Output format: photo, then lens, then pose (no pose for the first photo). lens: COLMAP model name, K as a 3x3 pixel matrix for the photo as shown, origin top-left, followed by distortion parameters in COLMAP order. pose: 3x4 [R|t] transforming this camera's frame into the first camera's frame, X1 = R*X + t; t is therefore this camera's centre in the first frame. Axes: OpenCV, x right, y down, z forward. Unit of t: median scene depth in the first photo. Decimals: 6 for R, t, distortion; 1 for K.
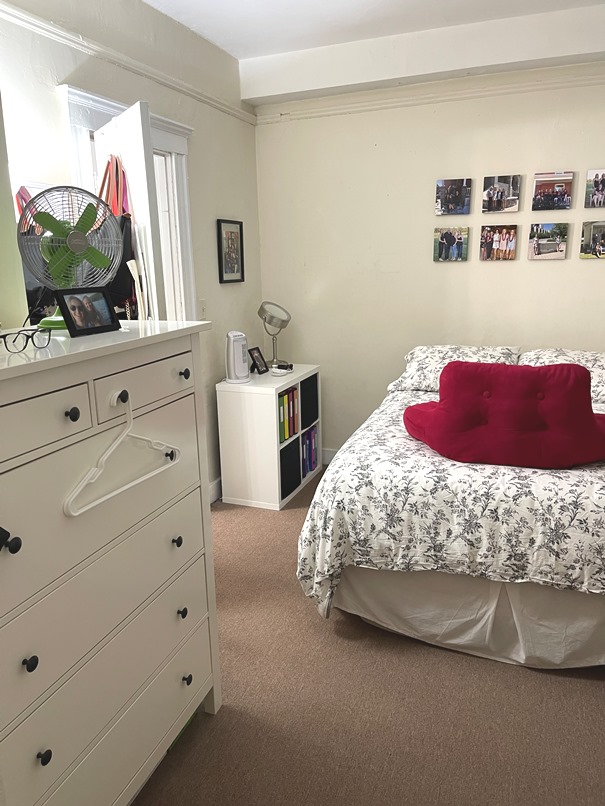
lens RADIAL K [[609.1, 0, 297.1], [0, 609.1, 402.6], [0, 0, 1]] dist [0.065891, -0.089618]
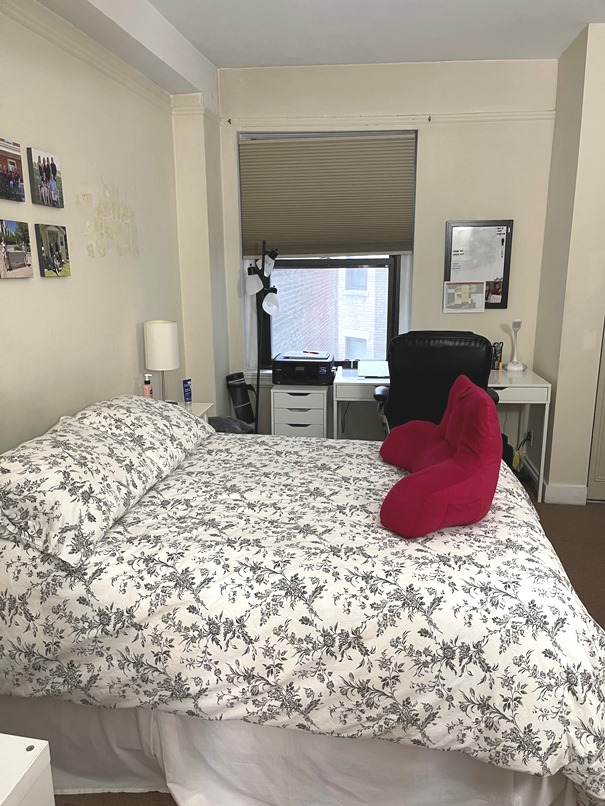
lens RADIAL K [[609.1, 0, 301.4], [0, 609.1, 405.7], [0, 0, 1]] dist [0.065891, -0.089618]
pose [[-0.222328, -0.197036, 0.954855, -0.459170], [0.232413, 0.940423, 0.248173, -0.319984], [-0.946866, 0.277096, -0.163289, 1.389145]]
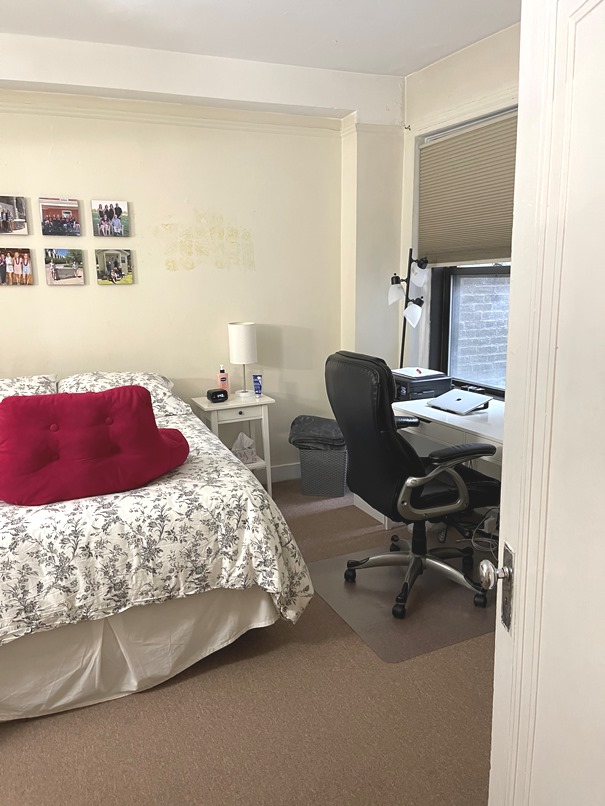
lens RADIAL K [[609.1, 0, 302.8], [0, 609.1, 405.6], [0, 0, 1]] dist [0.065891, -0.089618]
pose [[0.703951, -0.132301, 0.697818, -0.072235], [0.156992, 0.987180, 0.028789, -0.013739], [-0.692681, 0.089286, 0.715696, 0.065508]]
